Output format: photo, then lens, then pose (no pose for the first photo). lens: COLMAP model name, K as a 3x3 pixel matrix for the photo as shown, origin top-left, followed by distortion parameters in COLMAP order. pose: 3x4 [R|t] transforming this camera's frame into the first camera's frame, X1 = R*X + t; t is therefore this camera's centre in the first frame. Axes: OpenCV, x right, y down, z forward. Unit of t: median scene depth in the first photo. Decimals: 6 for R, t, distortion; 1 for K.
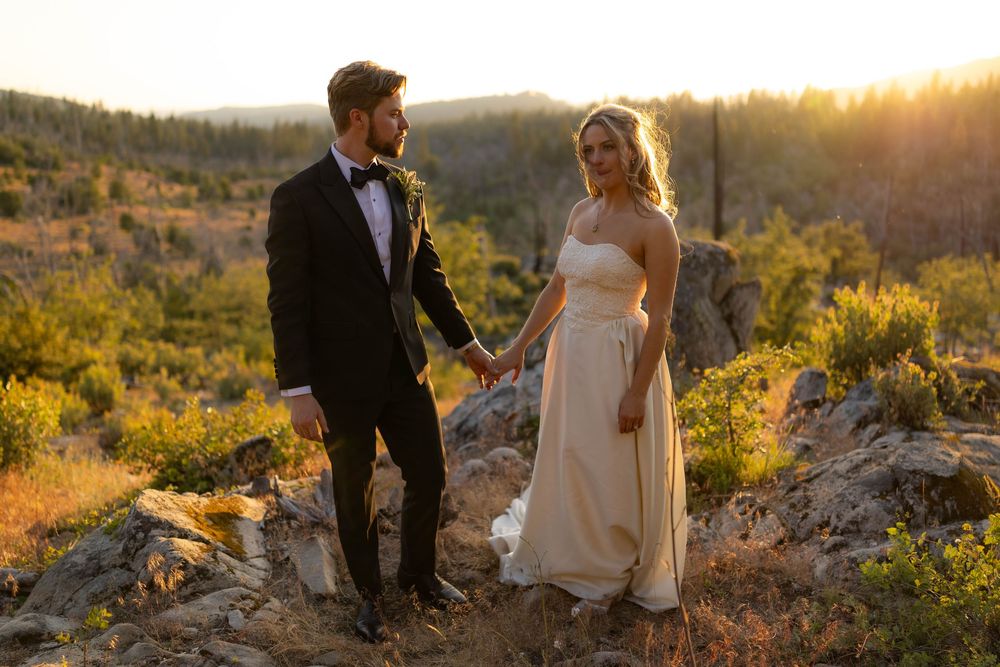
lens RADIAL K [[2476.4, 0, 500.0], [0, 2476.4, 333.5], [0, 0, 1]] dist [0.081455, -0.276535]
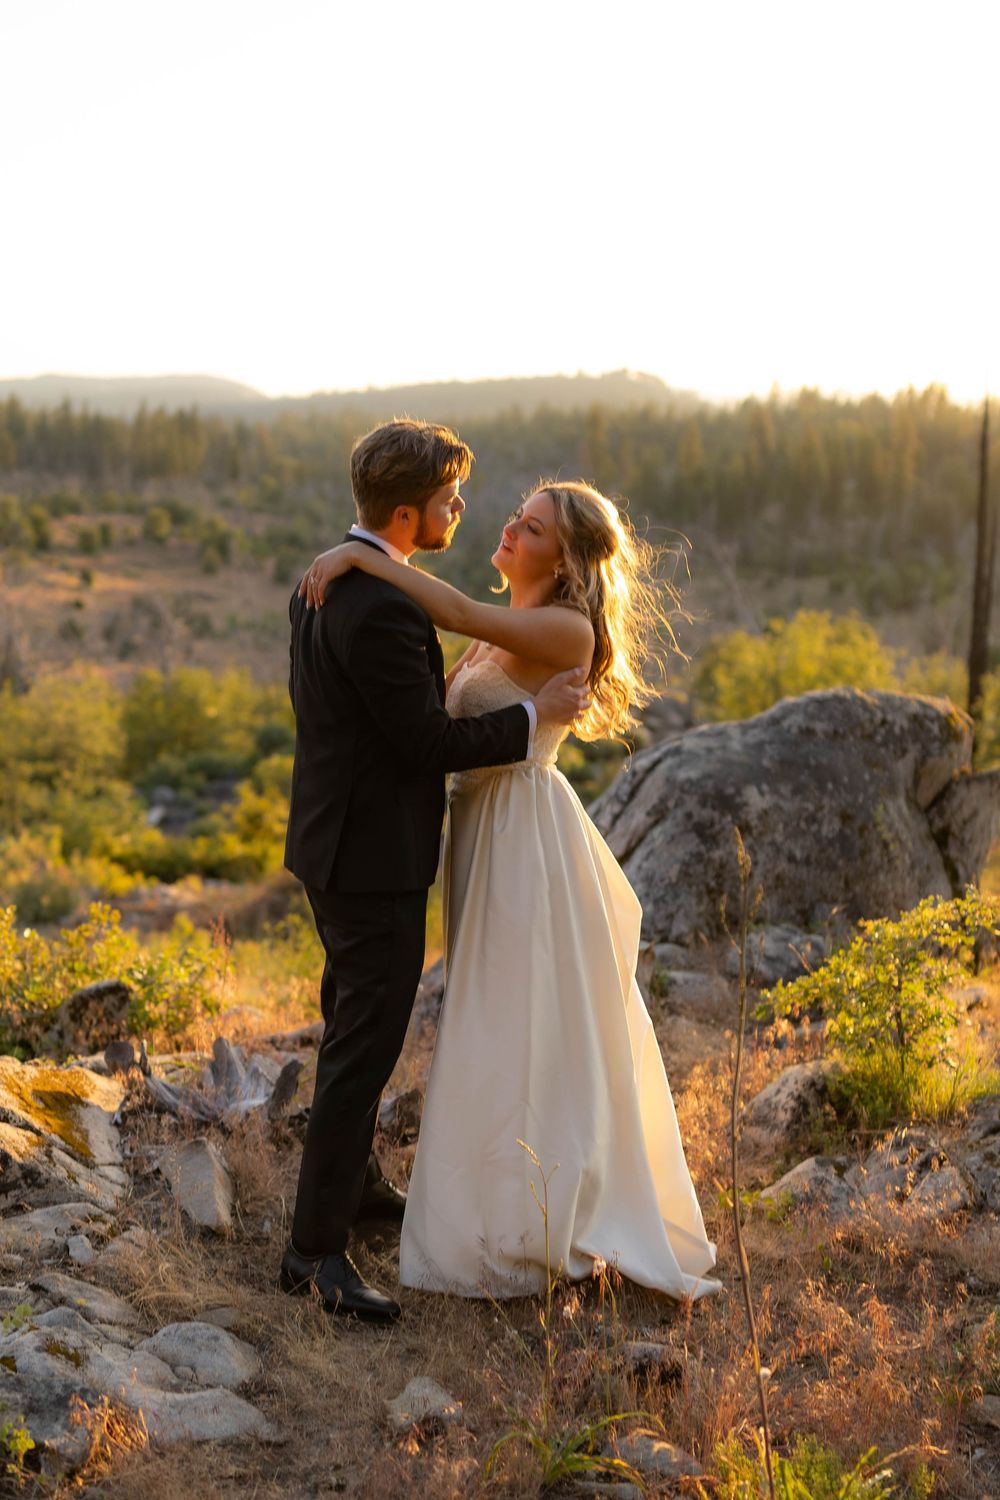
lens RADIAL K [[3714.6, 0, 500.0], [0, 3714.6, 750.0], [0, 0, 1]] dist [0.081455, -0.276535]
pose [[0.997747, 0.066924, -0.004674, -0.002613], [-0.067017, 0.997471, -0.023654, 0.000611], [0.003079, 0.023914, 0.999709, 0.102570]]
